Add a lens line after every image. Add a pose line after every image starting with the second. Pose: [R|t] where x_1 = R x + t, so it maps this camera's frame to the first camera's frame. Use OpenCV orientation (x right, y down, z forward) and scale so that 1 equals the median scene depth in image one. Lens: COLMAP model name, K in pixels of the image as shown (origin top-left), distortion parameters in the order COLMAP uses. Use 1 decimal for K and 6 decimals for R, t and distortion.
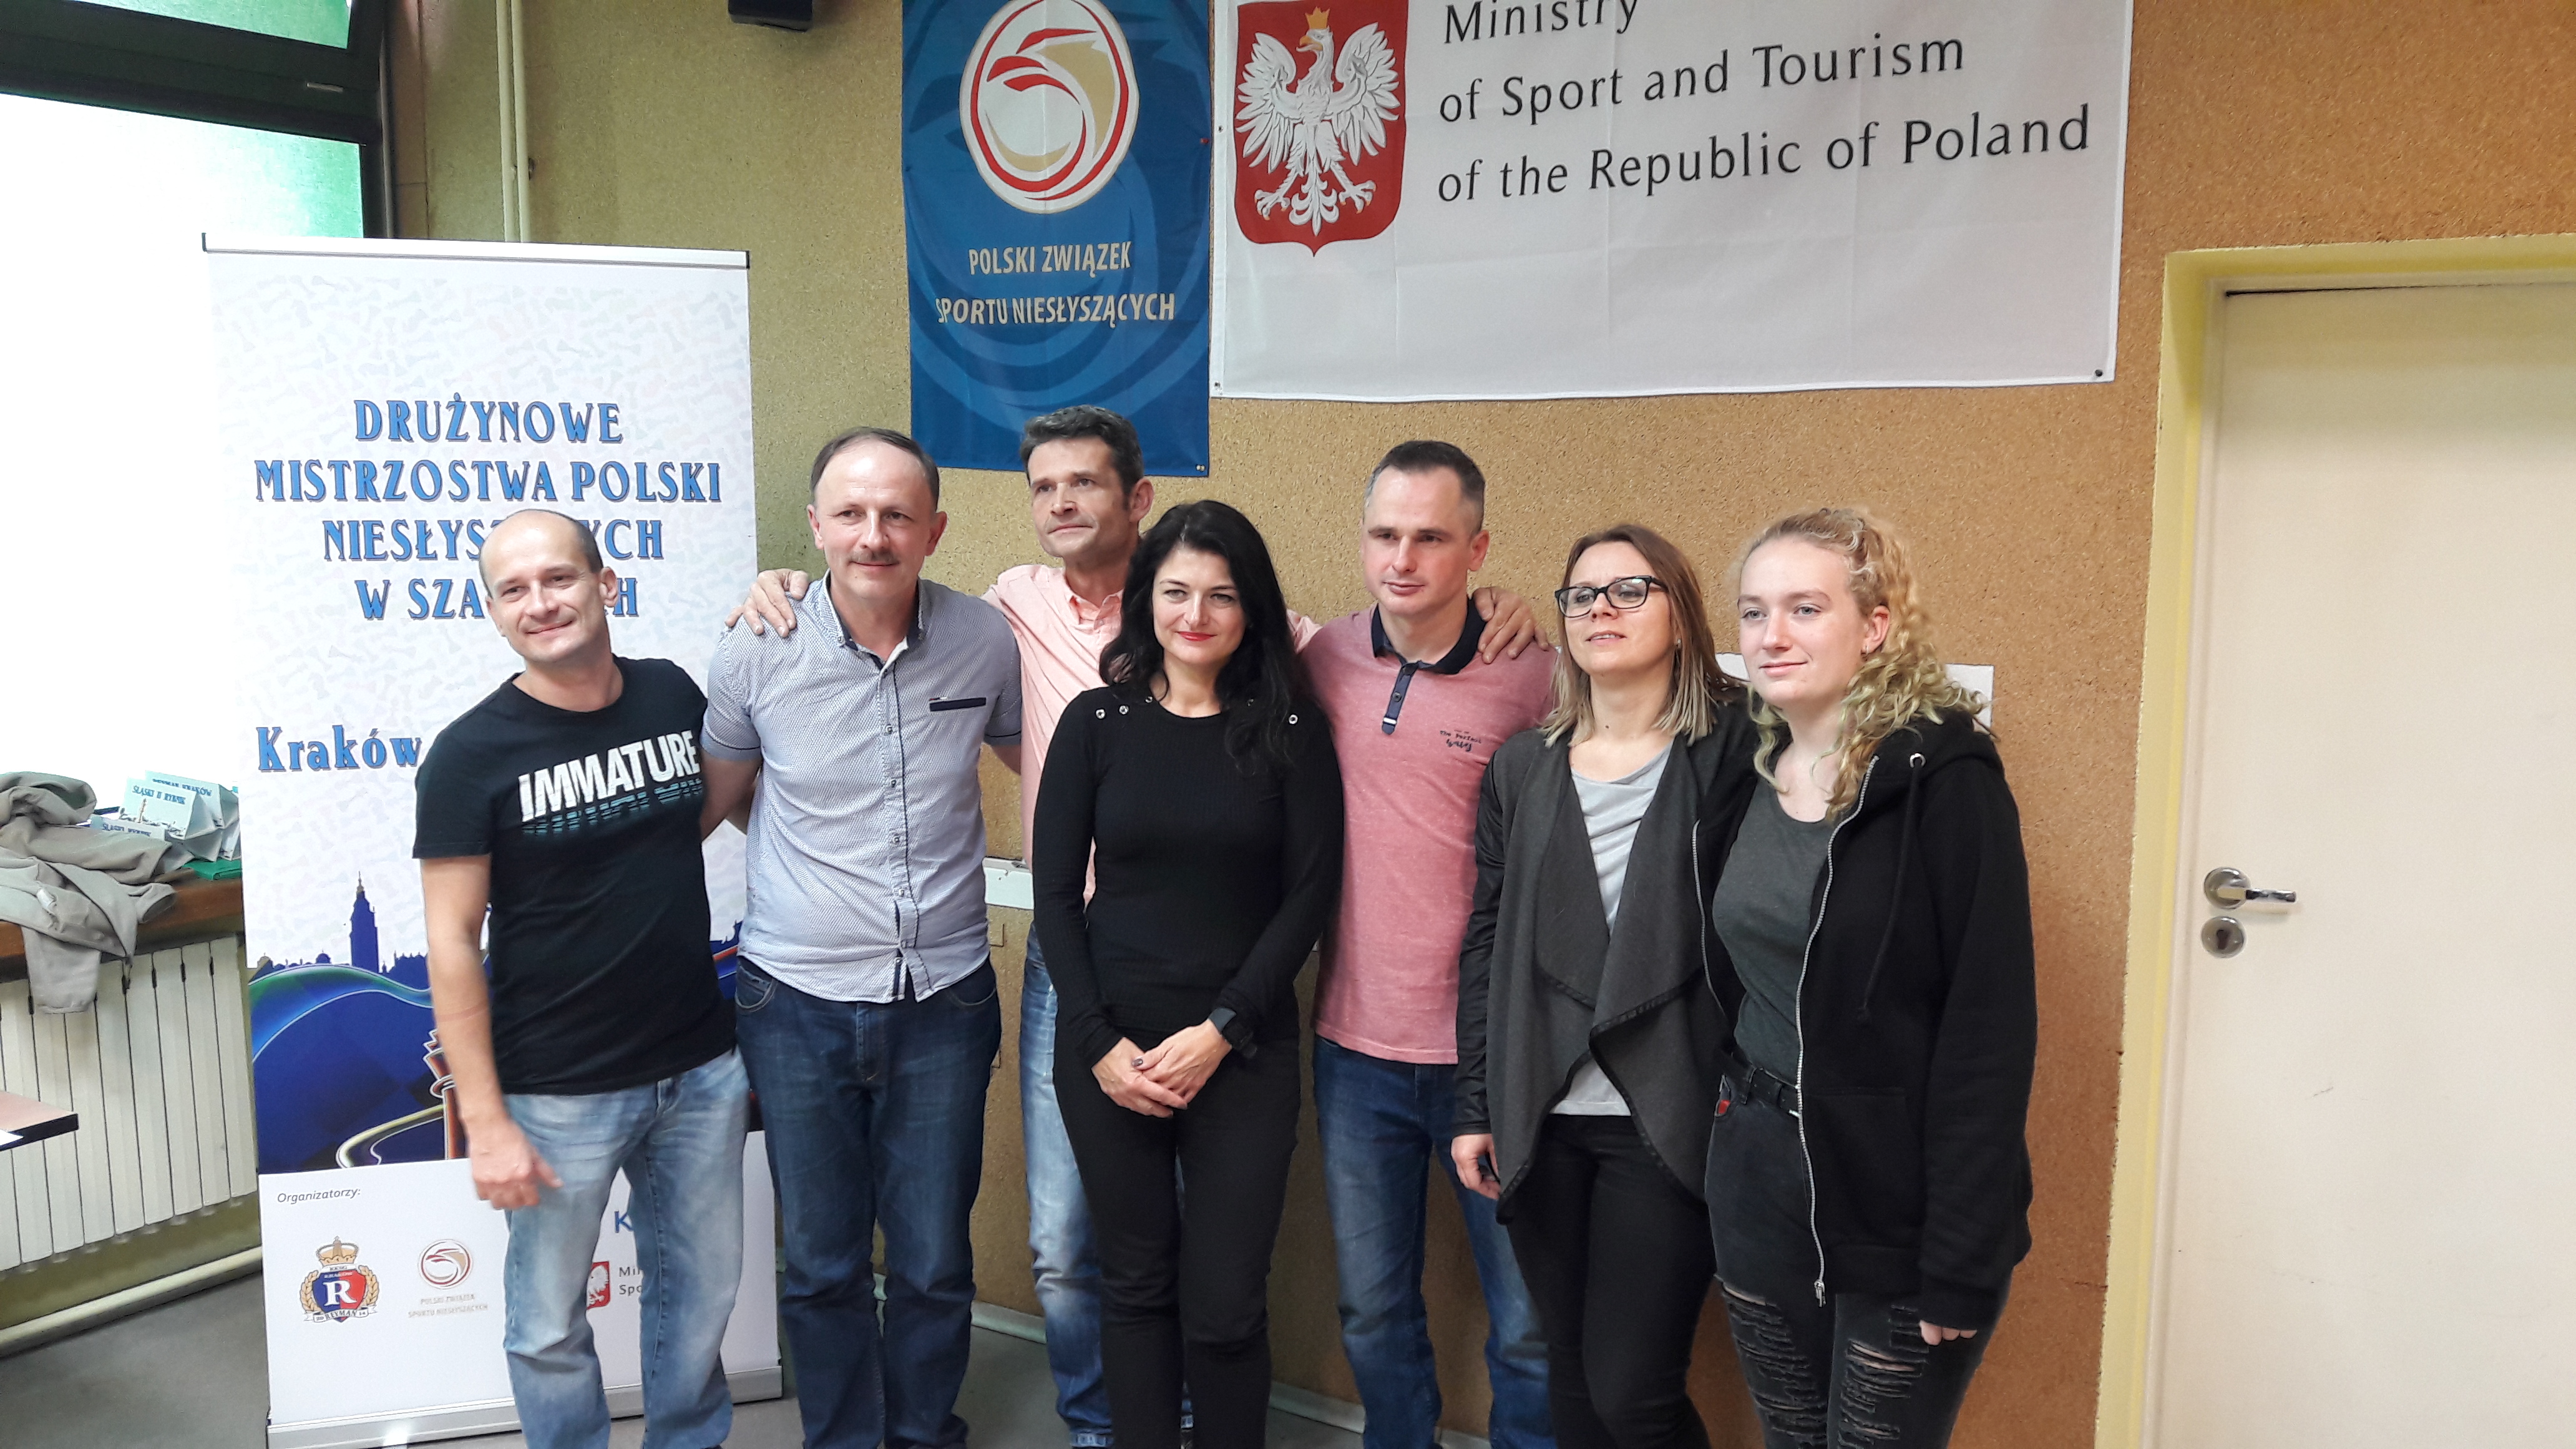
lens RADIAL K [[2149.0, 0, 1331.2], [0, 2149.0, 746.6], [0, 0, 1]] dist [0.086956, -0.203937]
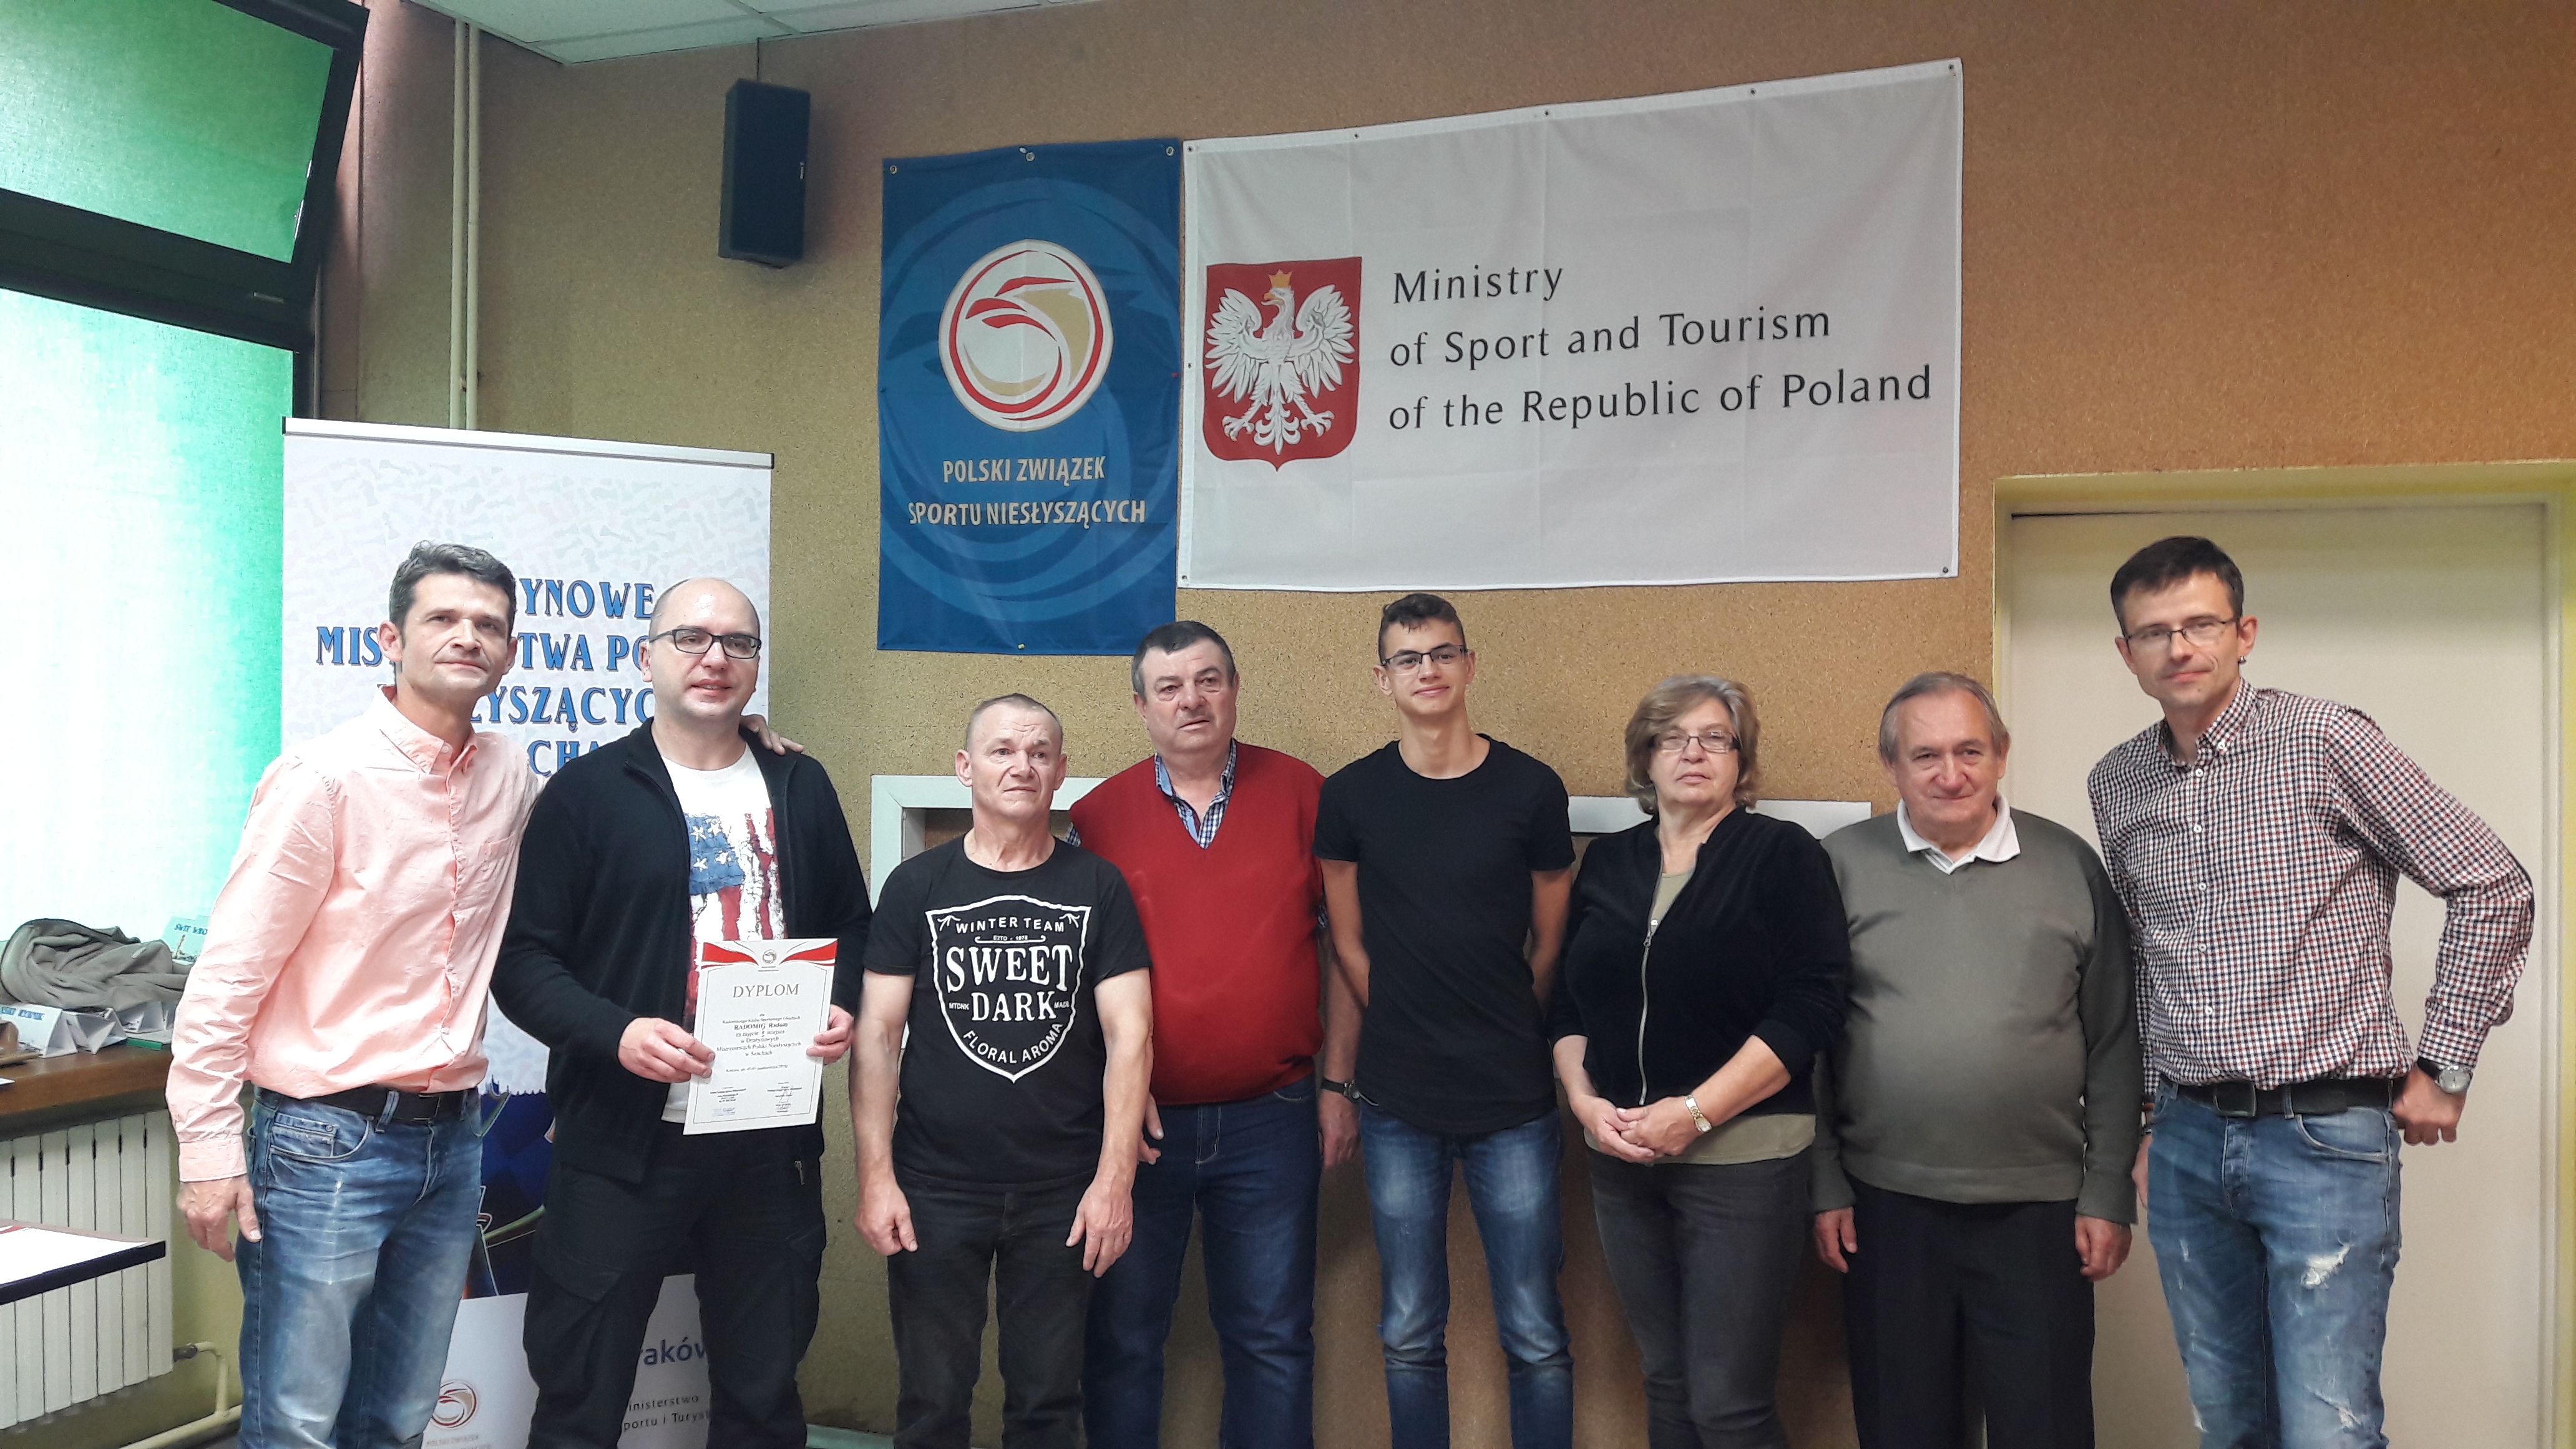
lens RADIAL K [[2149.0, 0, 1299.4], [0, 2149.0, 717.0], [0, 0, 1]] dist [0.086956, -0.203937]
pose [[0.978784, 0.006367, 0.204797, -0.236831], [0.022149, 0.990373, -0.136643, 0.067954], [-0.203696, 0.138280, 0.969220, -0.128079]]
